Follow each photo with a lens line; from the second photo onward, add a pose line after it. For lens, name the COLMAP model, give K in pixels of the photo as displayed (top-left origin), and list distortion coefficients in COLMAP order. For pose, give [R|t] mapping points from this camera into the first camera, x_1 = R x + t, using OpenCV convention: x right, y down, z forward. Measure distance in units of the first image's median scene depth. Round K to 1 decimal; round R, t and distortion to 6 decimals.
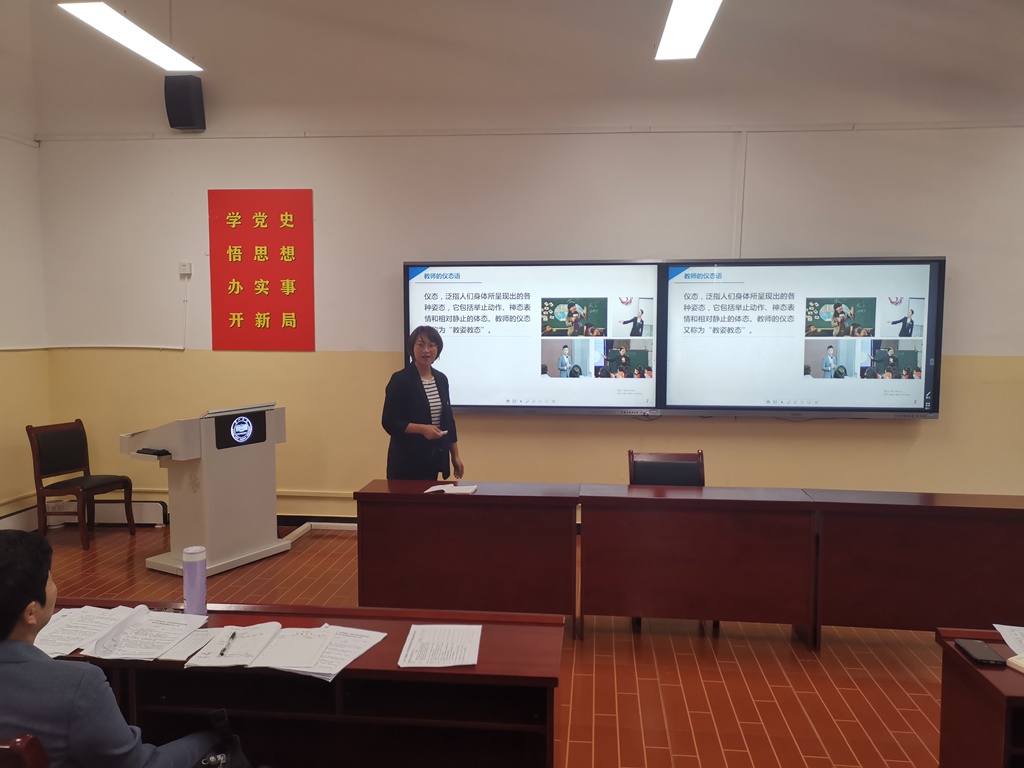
lens RADIAL K [[798.0, 0, 512.0], [0, 798.0, 384.0], [0, 0, 1]] dist [0.036153, 0.002708]
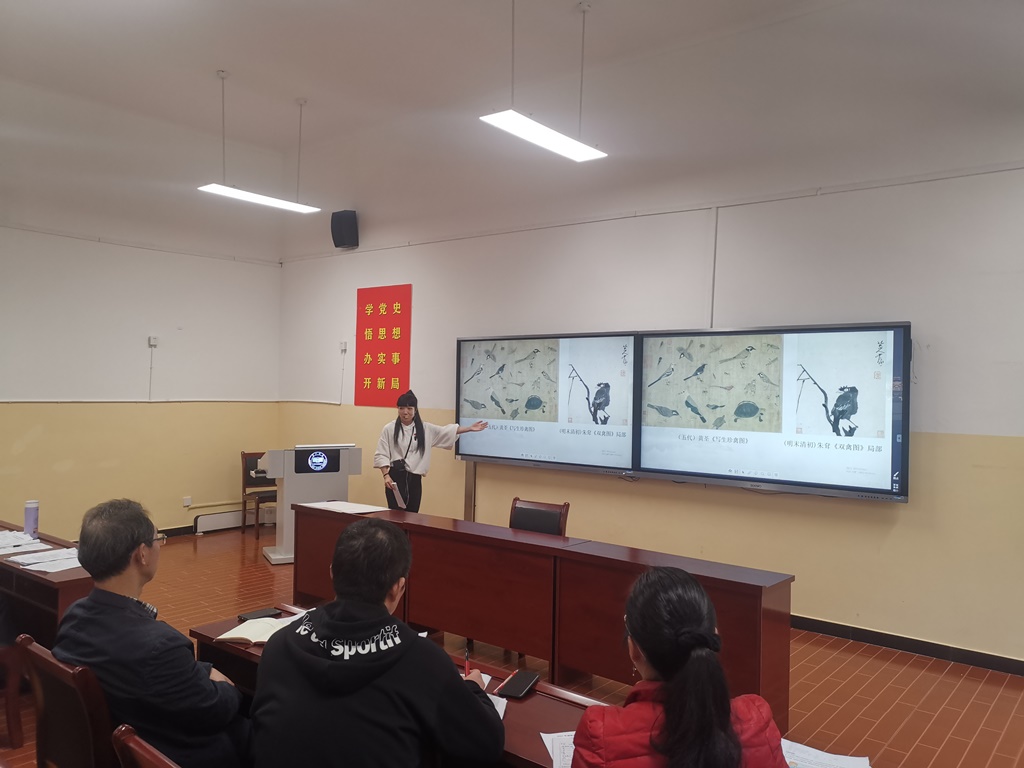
lens RADIAL K [[798.0, 0, 512.0], [0, 798.0, 384.0], [0, 0, 1]] dist [0.036153, 0.002708]
pose [[0.839946, 0.012494, -0.542527, 0.592402], [-0.061331, 0.995515, -0.072028, 0.002922], [0.539194, 0.093773, 0.836945, 0.013965]]
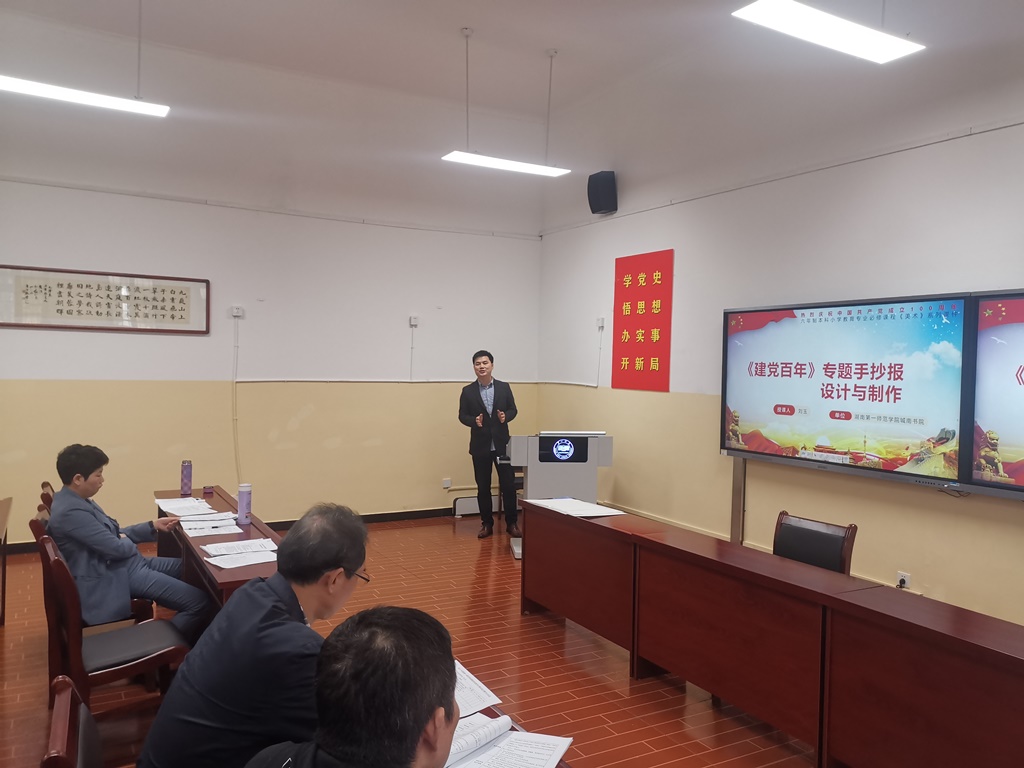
lens RADIAL K [[796.1, 0, 512.0], [0, 796.1, 384.0], [0, 0, 1]] dist [0.020828, -0.000190]
pose [[0.584062, 0.033552, -0.811015, 0.531712], [-0.085273, 0.996153, -0.020198, -0.011176], [0.807217, 0.080955, 0.584677, 0.173920]]
